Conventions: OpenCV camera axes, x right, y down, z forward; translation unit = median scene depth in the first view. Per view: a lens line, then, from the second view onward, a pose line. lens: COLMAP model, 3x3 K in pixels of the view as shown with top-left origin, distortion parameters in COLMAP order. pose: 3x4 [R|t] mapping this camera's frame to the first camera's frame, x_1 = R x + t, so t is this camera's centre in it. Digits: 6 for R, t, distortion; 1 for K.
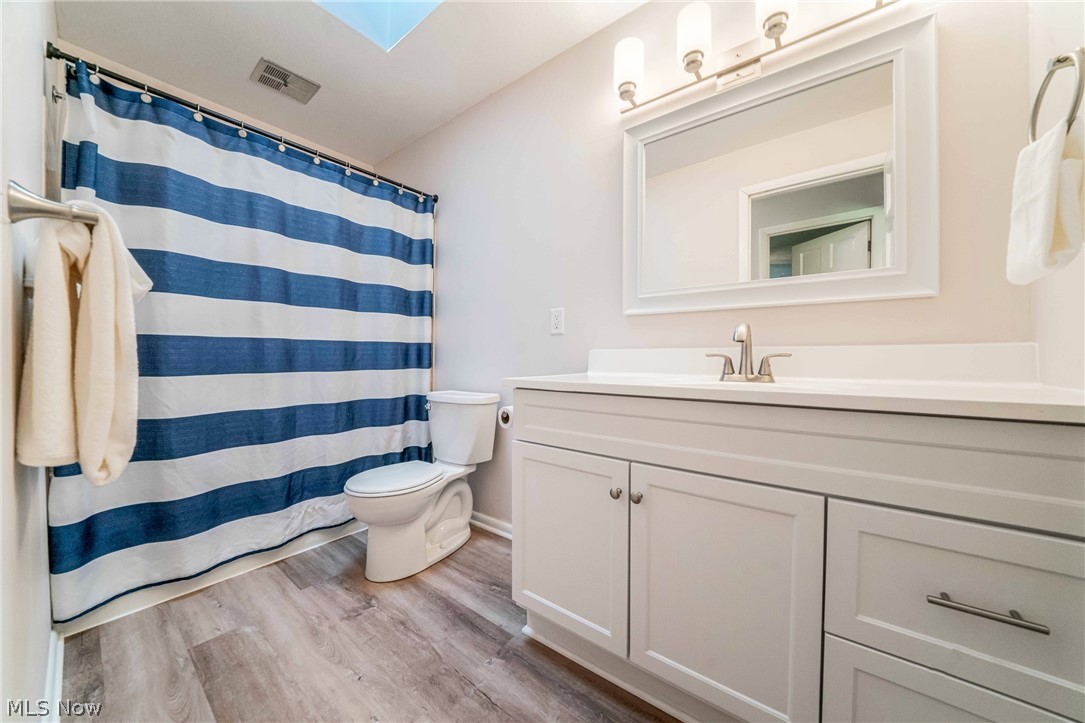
lens RADIAL K [[380.0, 0, 540.4], [0, 380.0, 363.2], [0, 0, 1]] dist [-0.019141, -0.000412]
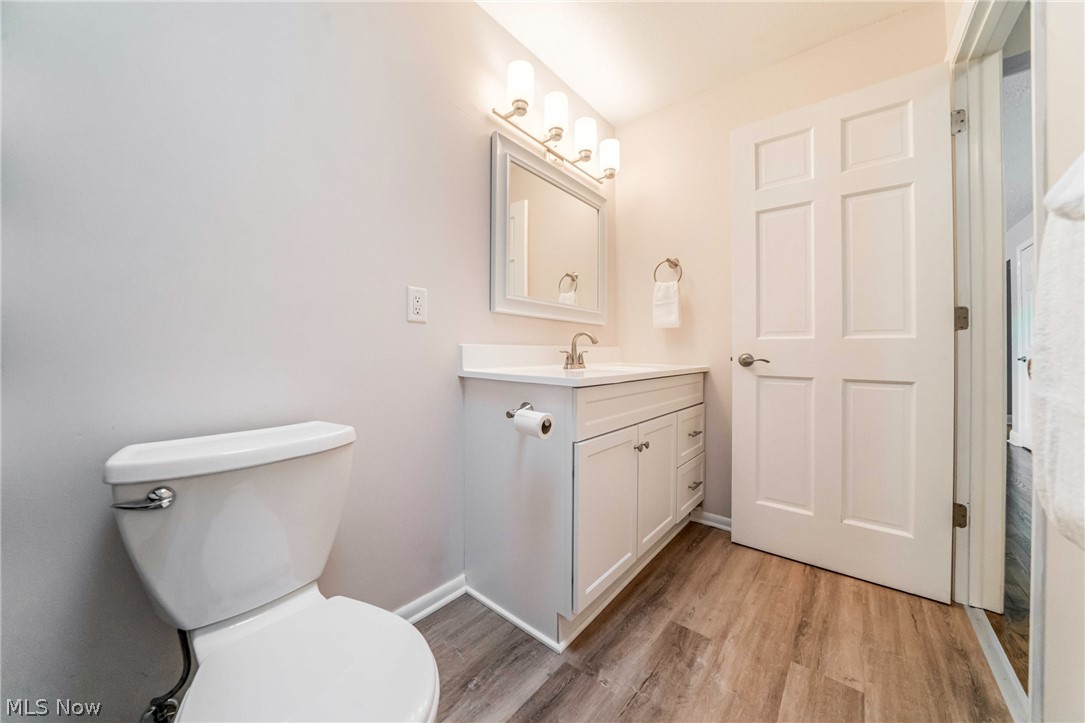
lens RADIAL K [[380.0, 0, 541.1], [0, 380.0, 352.0], [0, 0, 1]] dist [-0.019141, -0.000412]
pose [[0.030242, -0.007582, 0.999514, -1.009413], [0.003583, 0.999966, 0.007477, -0.031034], [-0.999536, 0.003356, 0.030268, 1.068258]]
